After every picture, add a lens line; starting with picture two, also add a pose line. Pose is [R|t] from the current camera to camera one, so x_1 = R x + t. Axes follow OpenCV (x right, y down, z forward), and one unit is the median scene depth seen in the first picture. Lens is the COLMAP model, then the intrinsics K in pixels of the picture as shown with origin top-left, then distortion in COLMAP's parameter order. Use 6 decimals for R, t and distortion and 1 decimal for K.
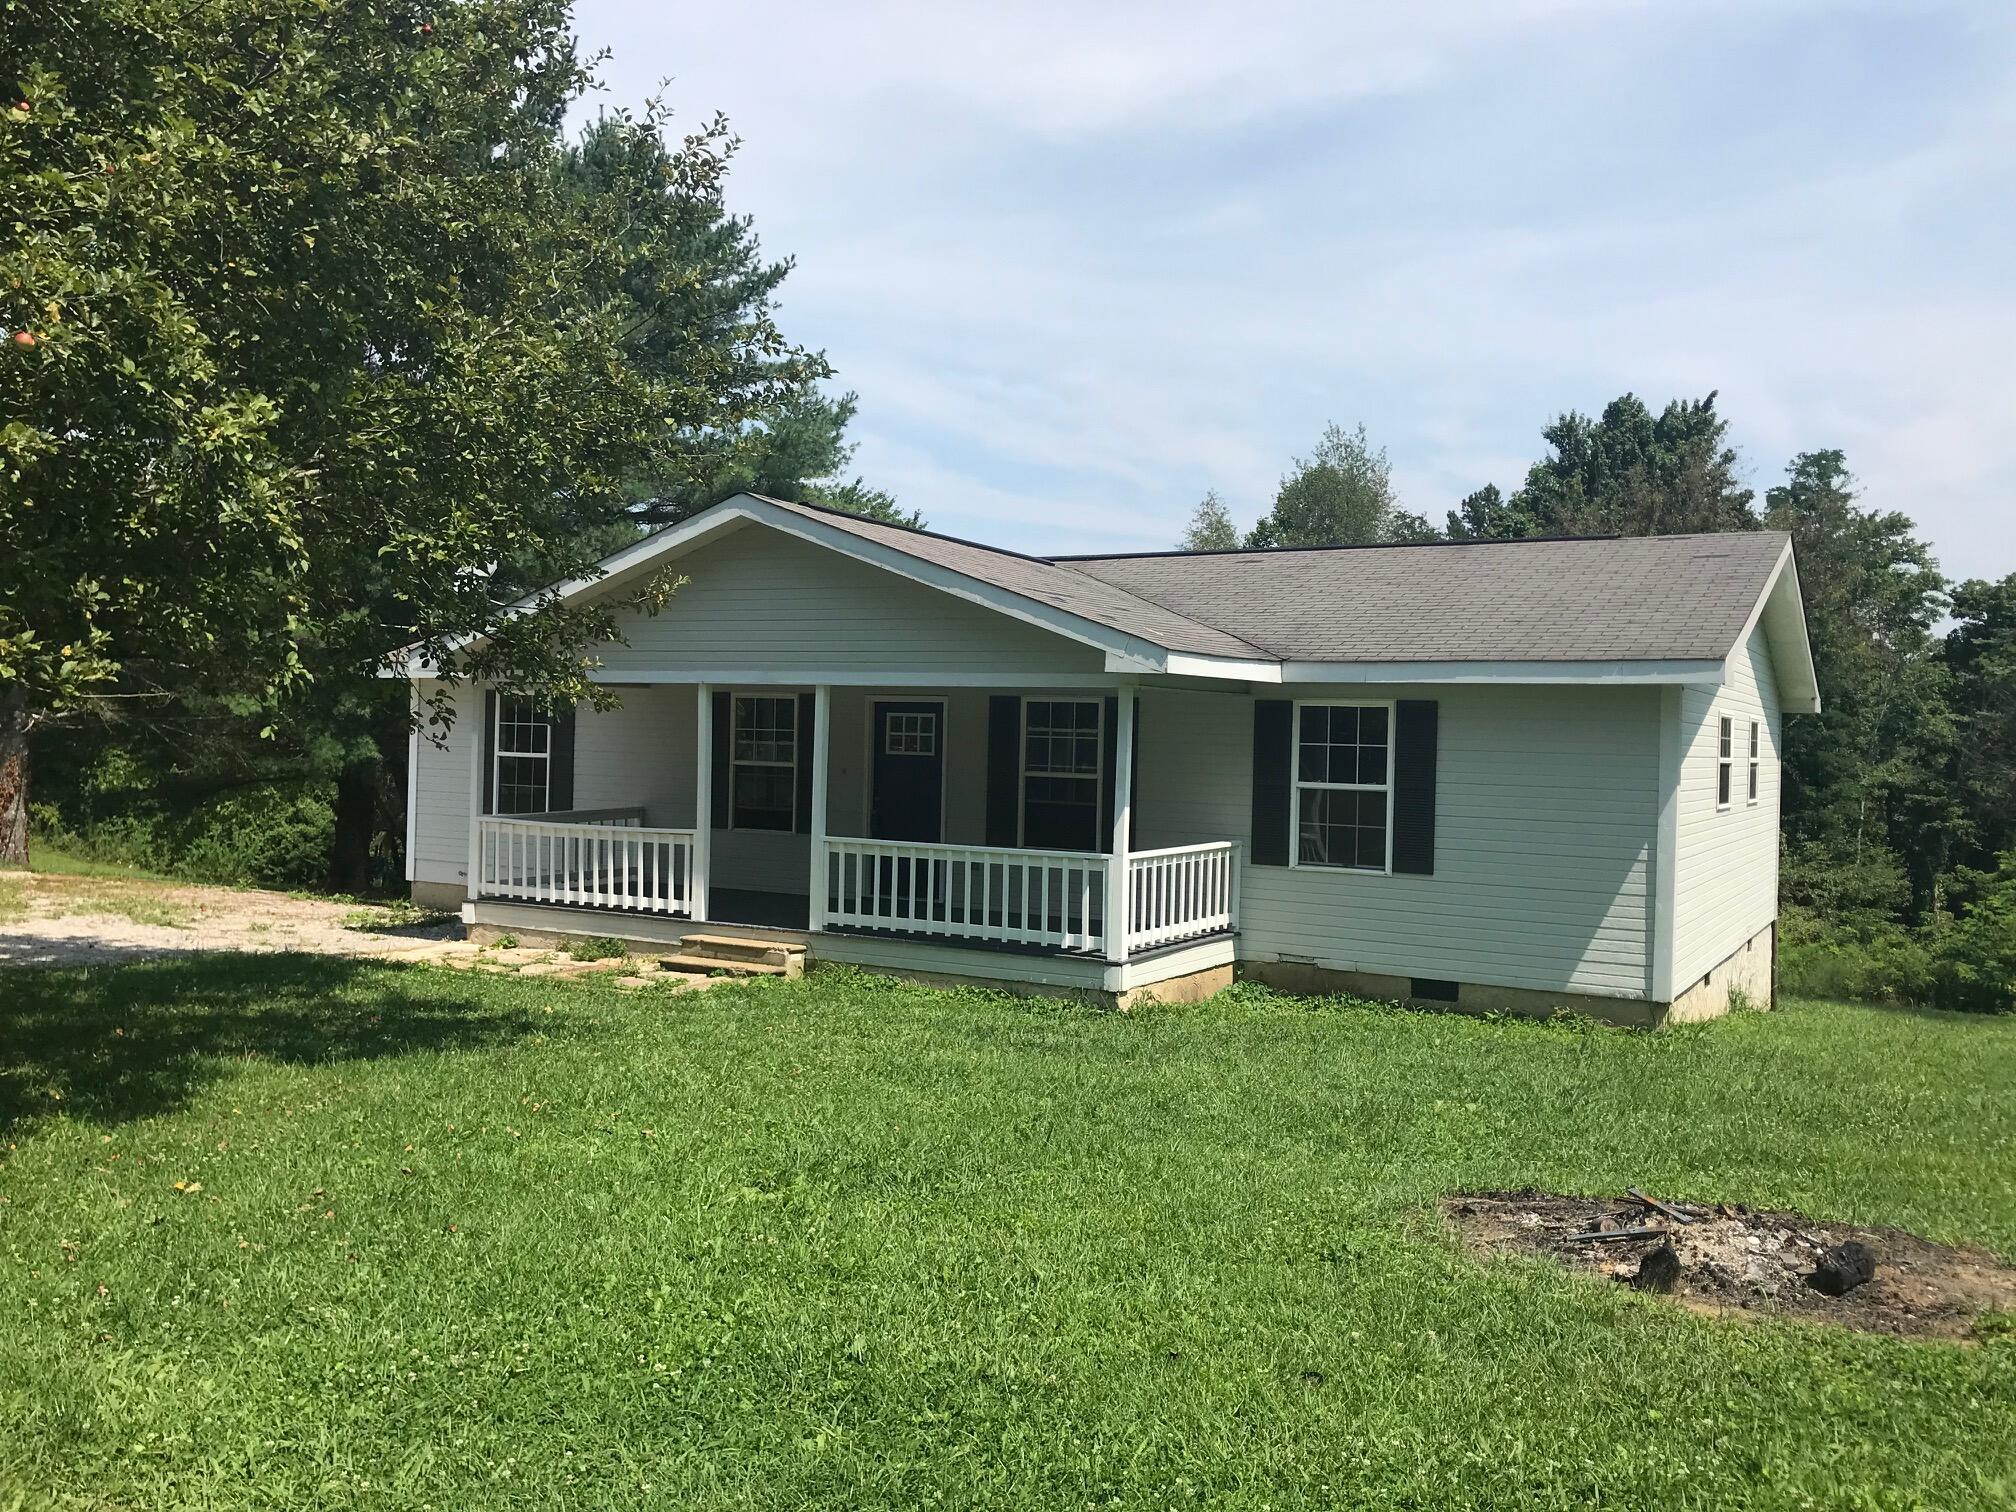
lens RADIAL K [[1721.4, 0, 1008.0], [0, 1721.4, 756.0], [0, 0, 1]] dist [0.009818, 0.000127]
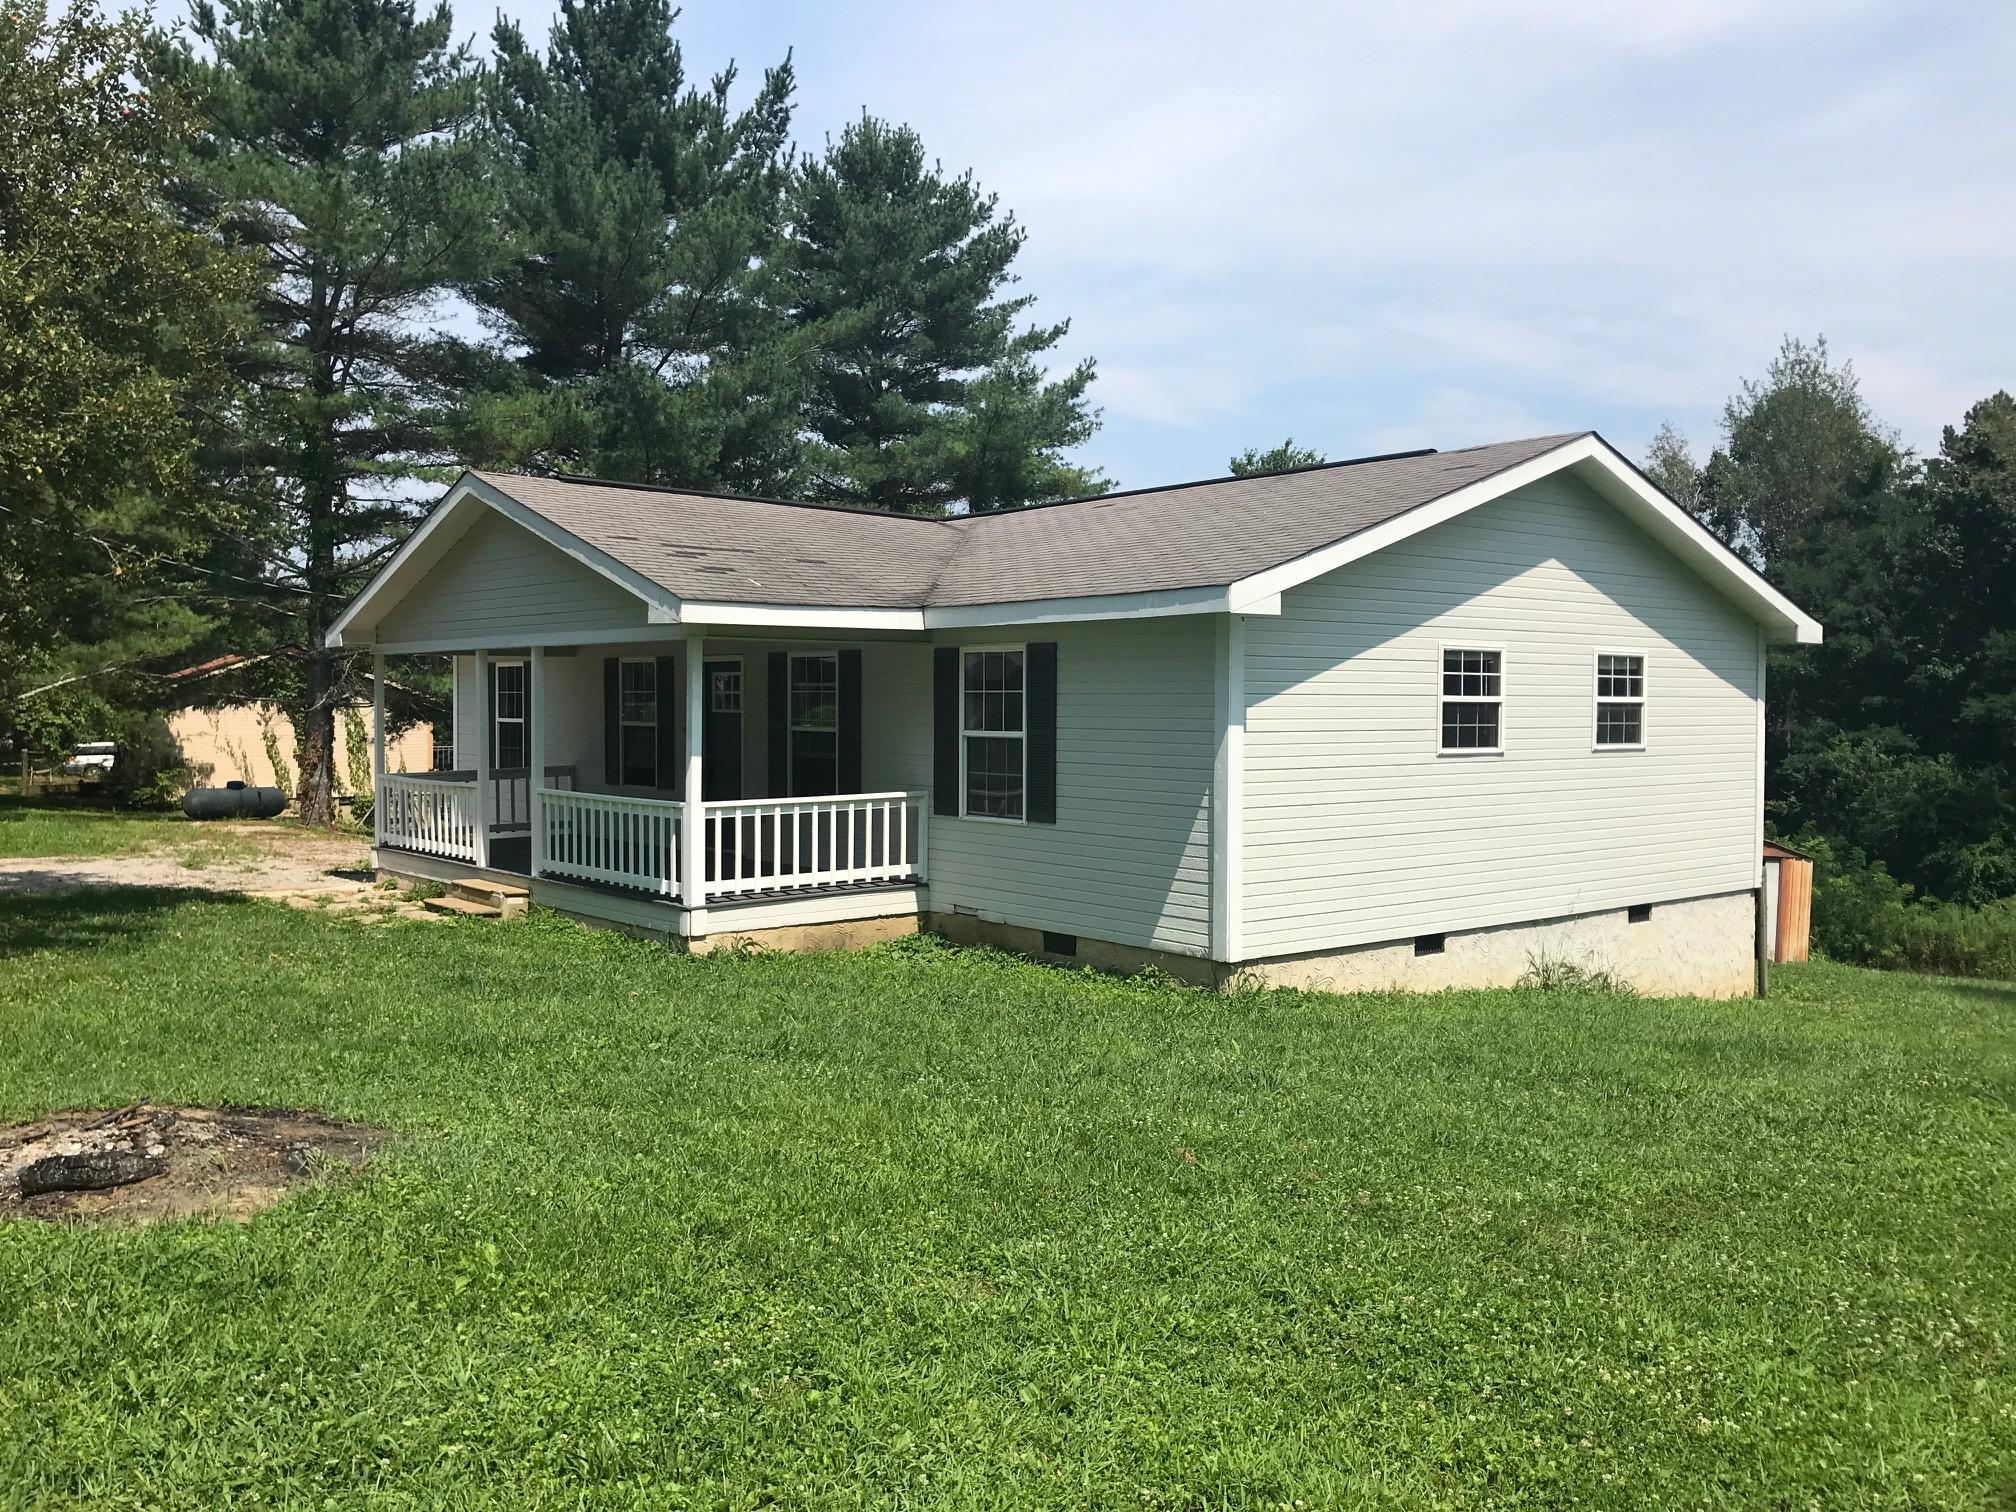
lens RADIAL K [[1704.4, 0, 1008.0], [0, 1704.4, 756.0], [0, 0, 1]] dist [0.047641, 0.005560]
pose [[0.945341, -0.011371, -0.325886, 0.526201], [0.017311, 0.999733, 0.015335, 0.015817], [0.325624, -0.020138, 0.945285, 0.093458]]
